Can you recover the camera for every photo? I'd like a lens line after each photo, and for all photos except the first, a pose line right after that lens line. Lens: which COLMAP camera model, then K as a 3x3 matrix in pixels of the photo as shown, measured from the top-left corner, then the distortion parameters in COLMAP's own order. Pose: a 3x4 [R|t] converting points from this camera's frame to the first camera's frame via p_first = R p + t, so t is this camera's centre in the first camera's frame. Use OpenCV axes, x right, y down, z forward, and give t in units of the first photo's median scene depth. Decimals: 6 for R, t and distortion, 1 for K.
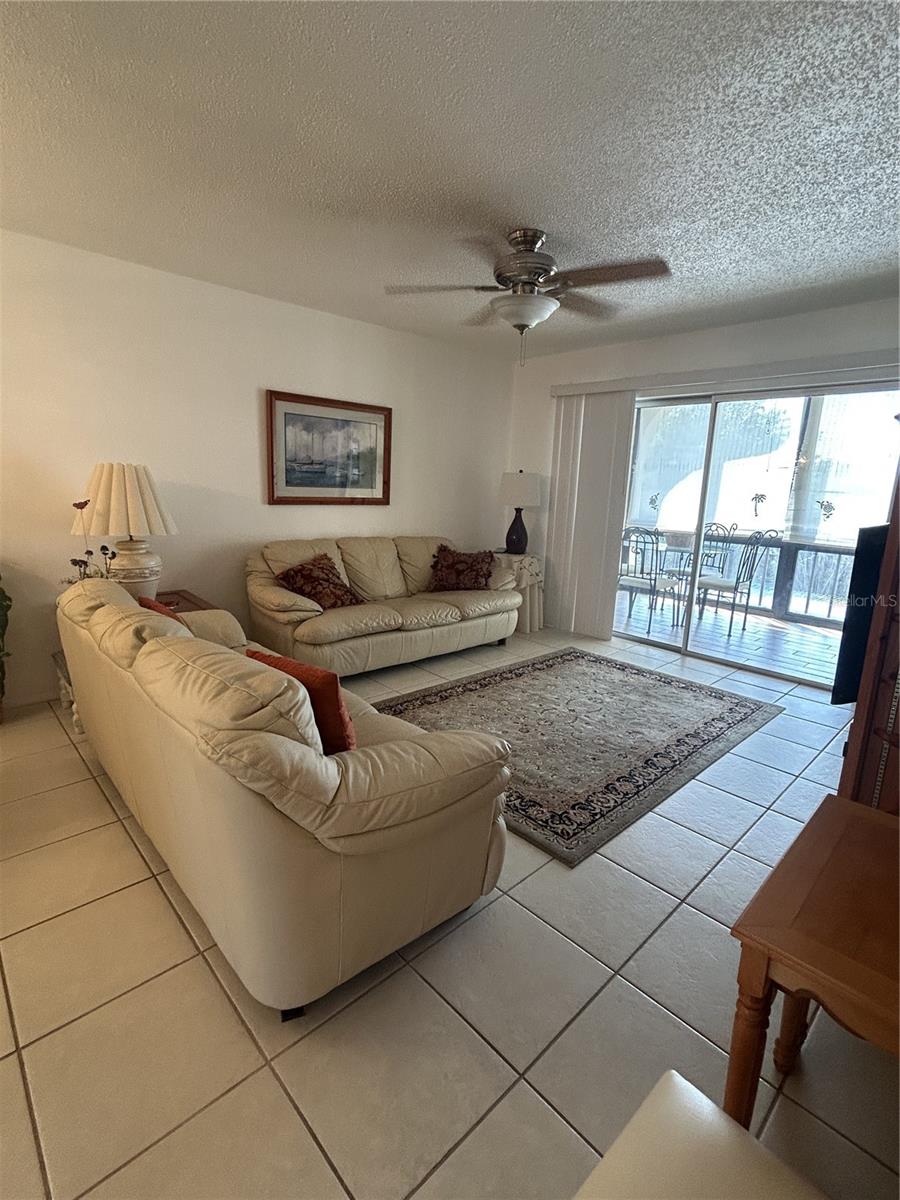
lens RADIAL K [[565.8, 0, 451.0], [0, 565.8, 597.8], [0, 0, 1]] dist [-0.000619, -0.000227]
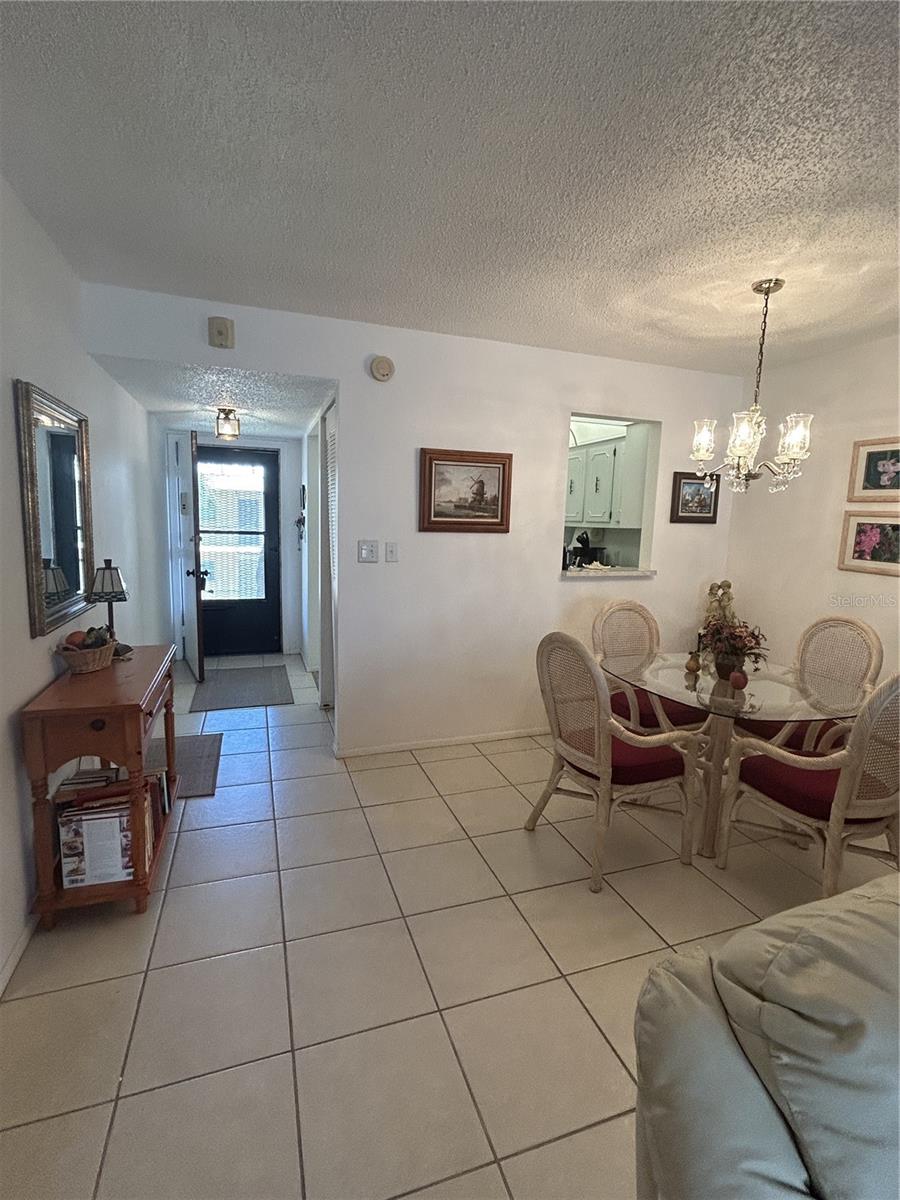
lens RADIAL K [[565.8, 0, 451.0], [0, 565.8, 597.8], [0, 0, 1]] dist [-0.000619, -0.000227]
pose [[-0.410436, 0.080899, -0.908294, 0.092505], [-0.232216, 0.953947, 0.189898, -0.074084], [0.881826, 0.288862, -0.372748, 0.259776]]
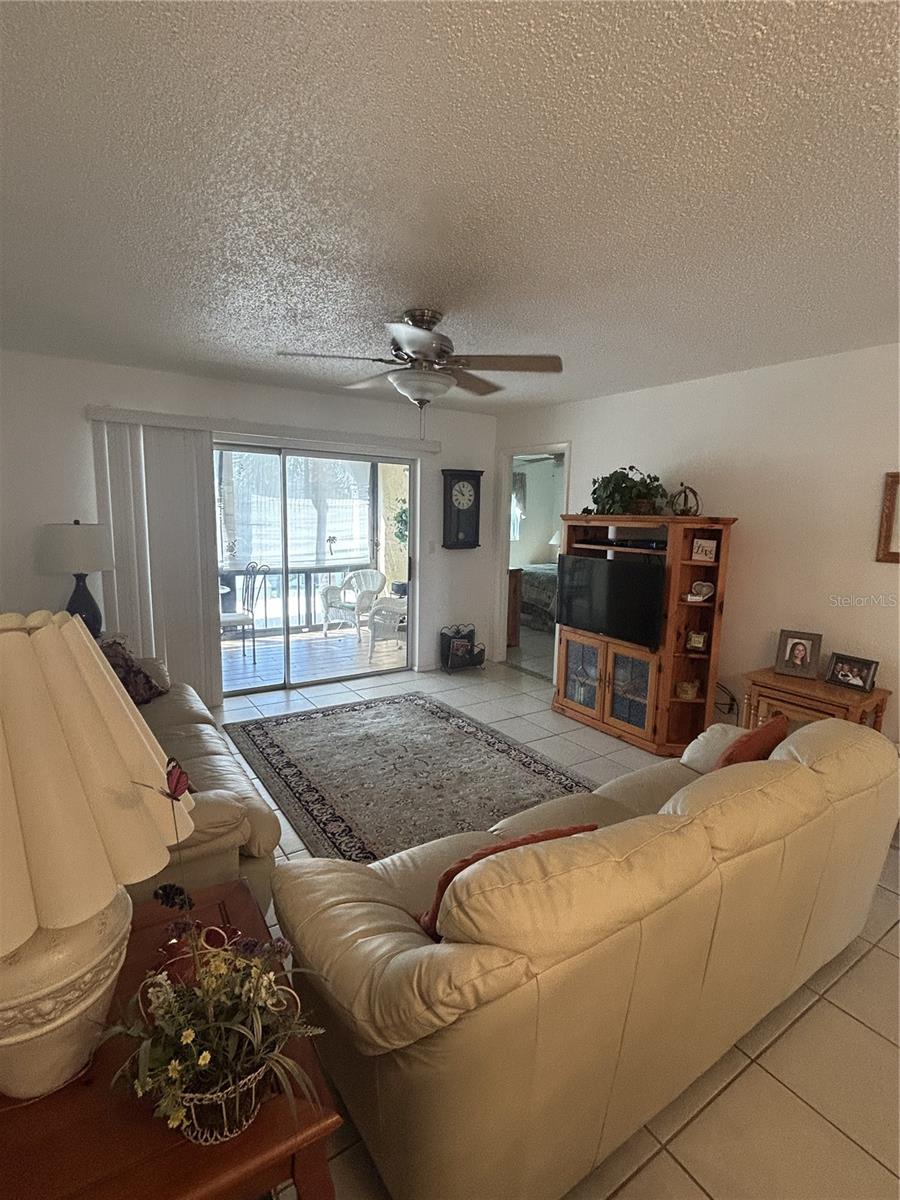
lens RADIAL K [[566.3, 0, 451.1], [0, 566.3, 597.1], [0, 0, 1]] dist [-0.000503, -0.000528]
pose [[0.168345, -0.175132, 0.970046, -0.621053], [0.184124, 0.972357, 0.143596, -0.188944], [-0.968379, 0.154435, 0.195938, 0.551493]]
